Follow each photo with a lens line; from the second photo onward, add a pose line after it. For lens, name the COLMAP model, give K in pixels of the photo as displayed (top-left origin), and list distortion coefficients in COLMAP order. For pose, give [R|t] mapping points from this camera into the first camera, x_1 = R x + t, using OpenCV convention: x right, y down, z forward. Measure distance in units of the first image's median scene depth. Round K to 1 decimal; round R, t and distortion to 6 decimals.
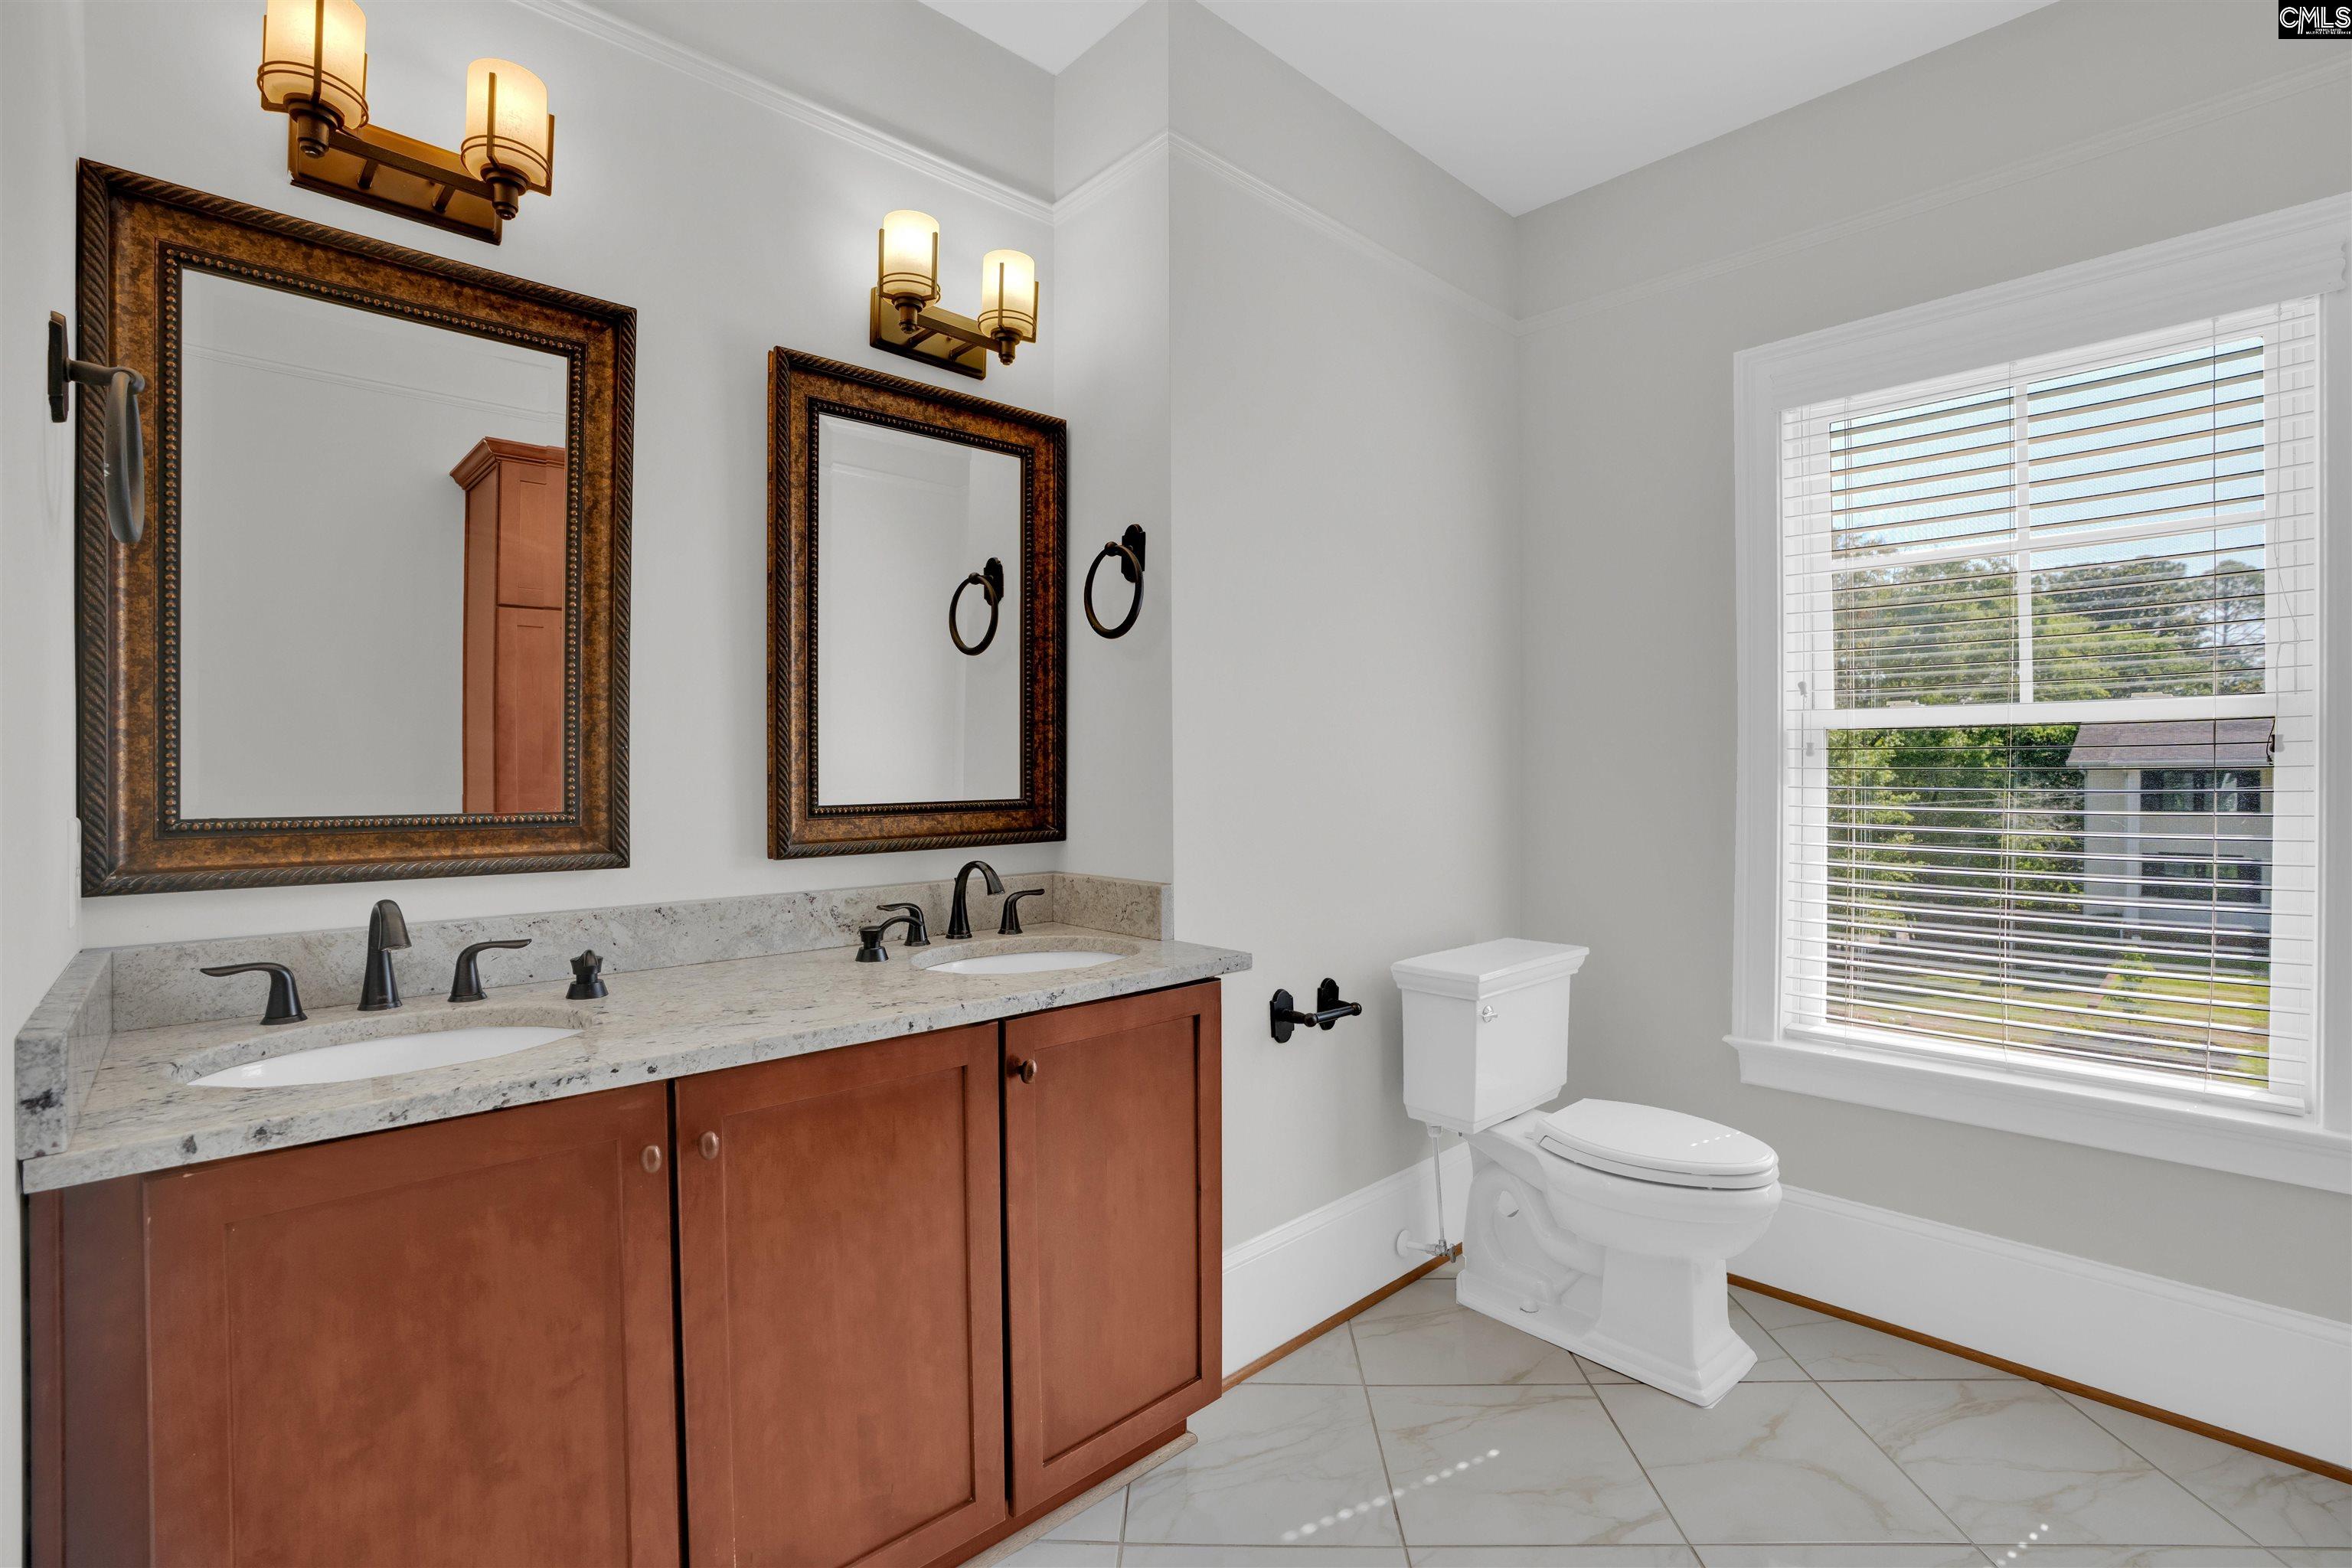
lens RADIAL K [[1094.6, 0, 1176.4], [0, 1094.6, 786.2], [0, 0, 1]] dist [-0.023097, 0.004100]
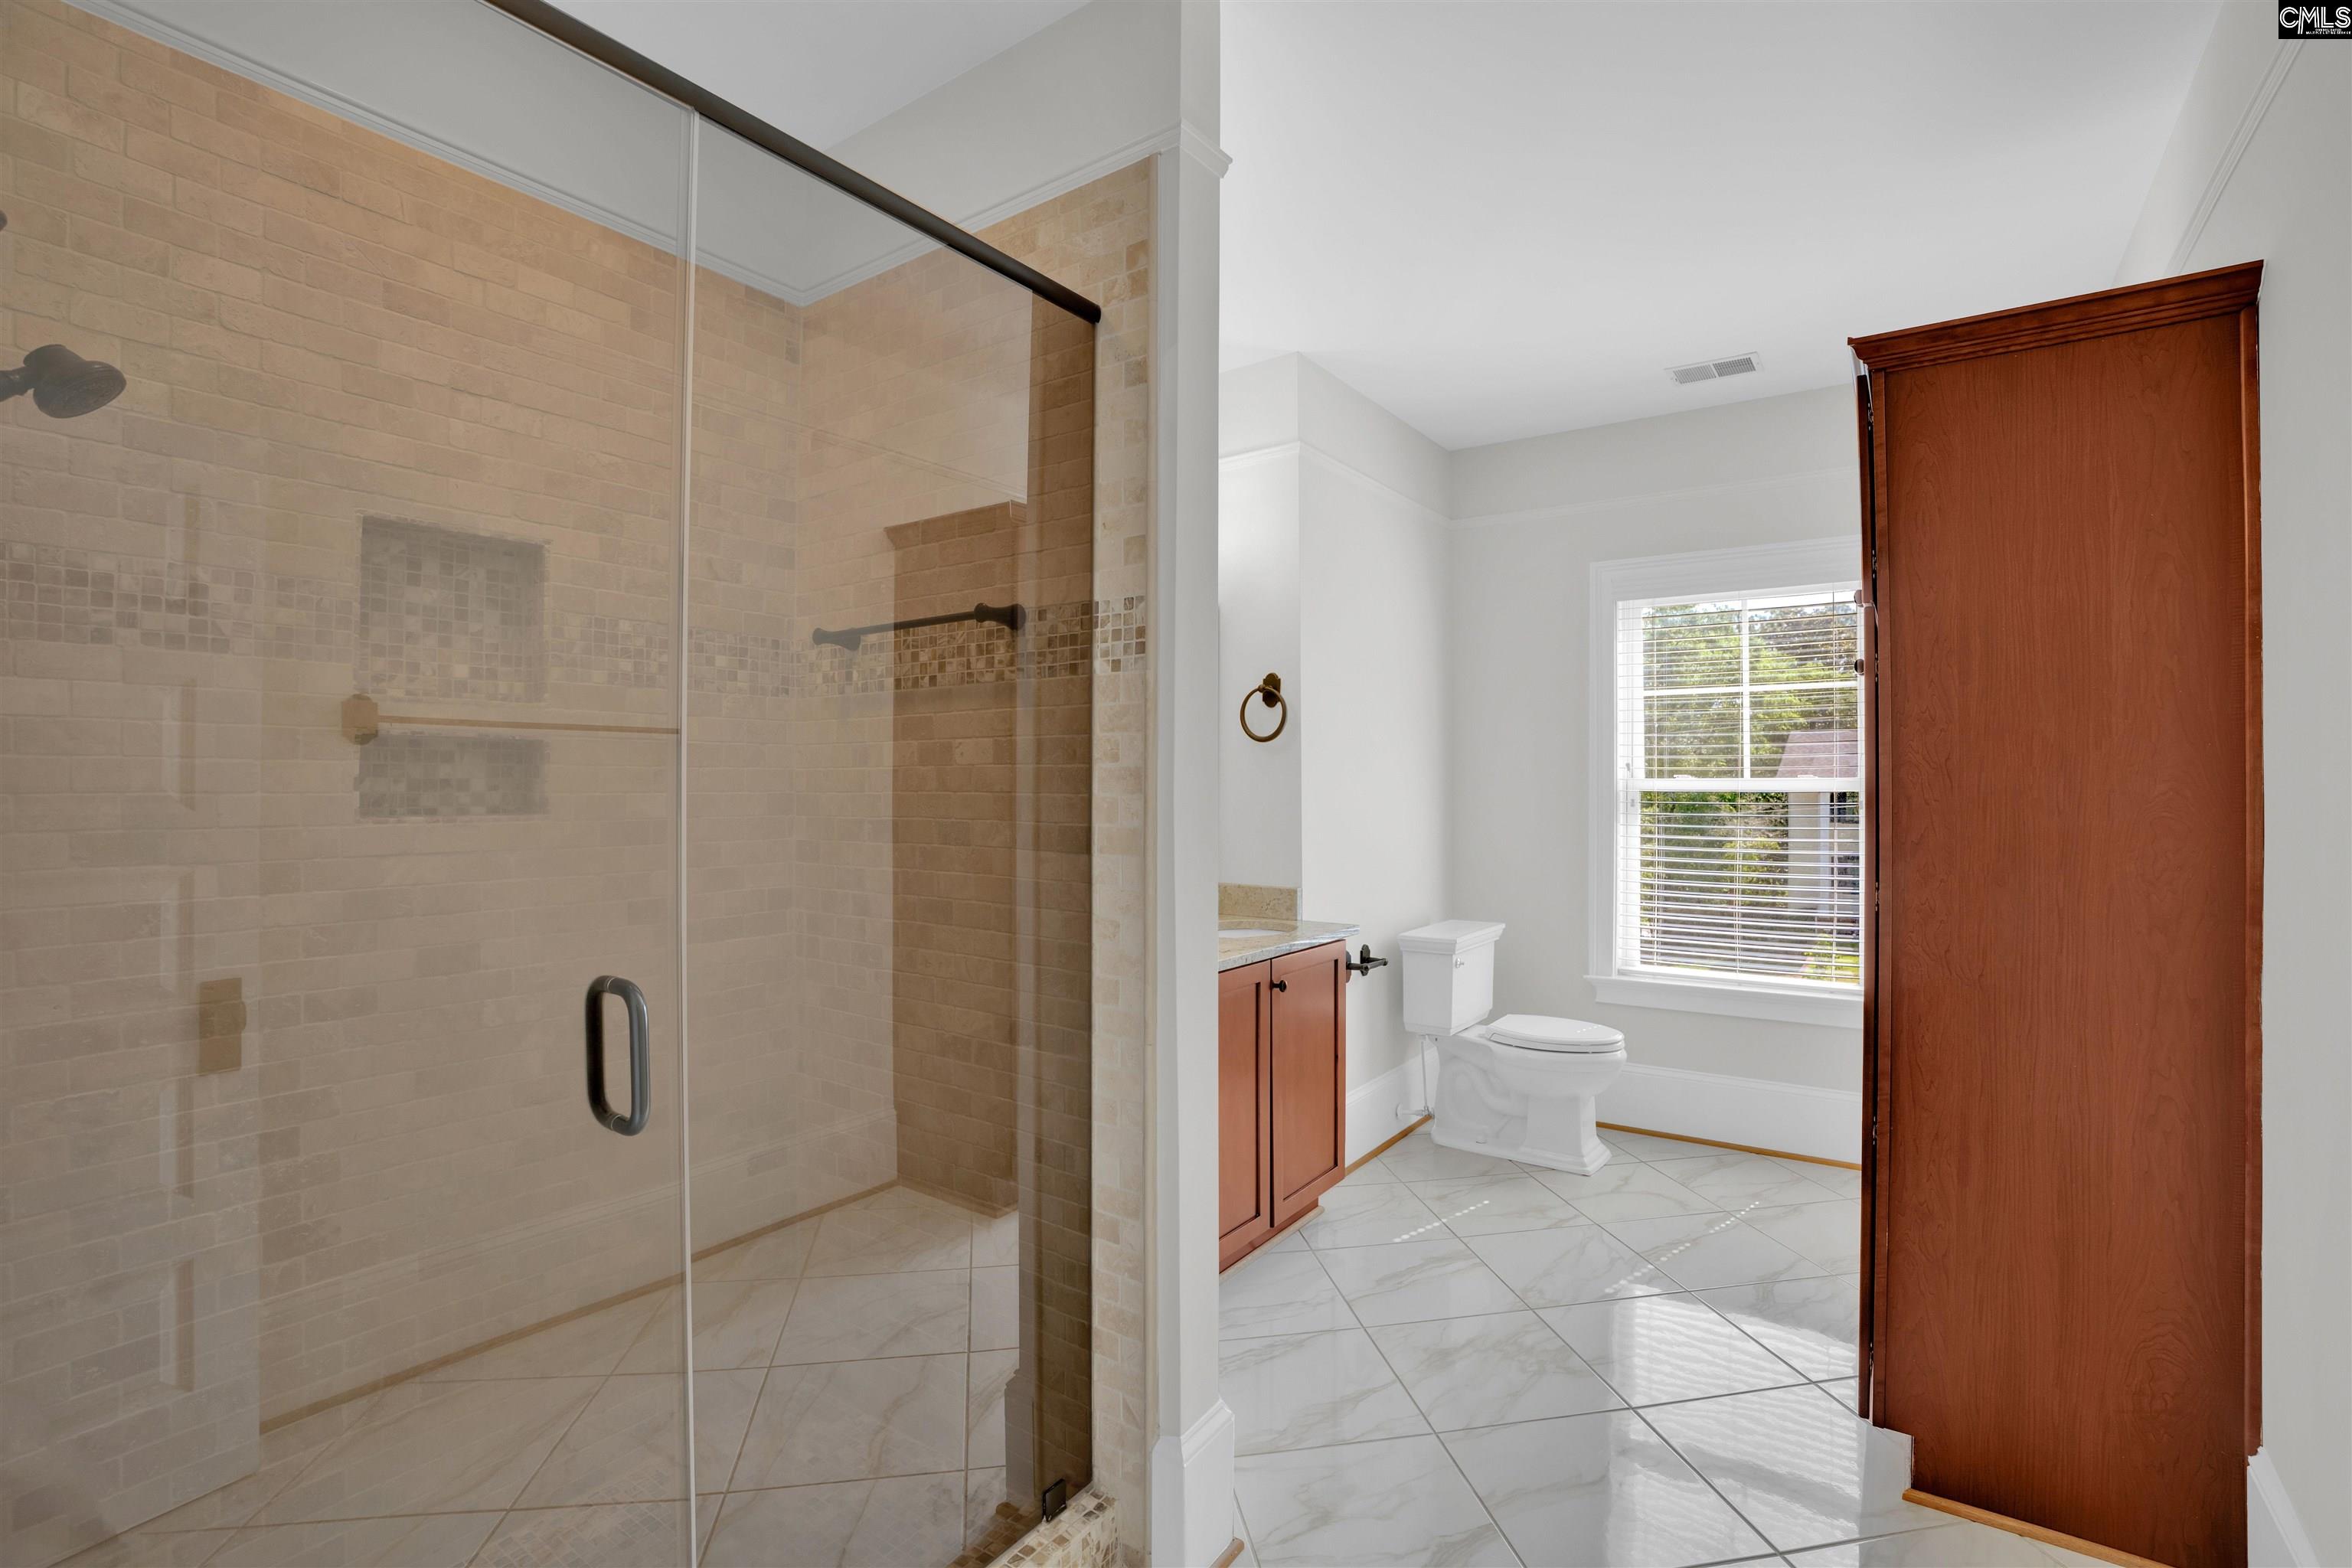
lens RADIAL K [[1094.6, 0, 1184.8], [0, 1094.6, 775.2], [0, 0, 1]] dist [-0.023097, 0.004100]
pose [[0.981715, 0.004010, 0.190315, -0.437848], [-0.001726, 0.999925, -0.012165, -0.056412], [-0.190350, 0.011614, 0.981648, -0.552016]]
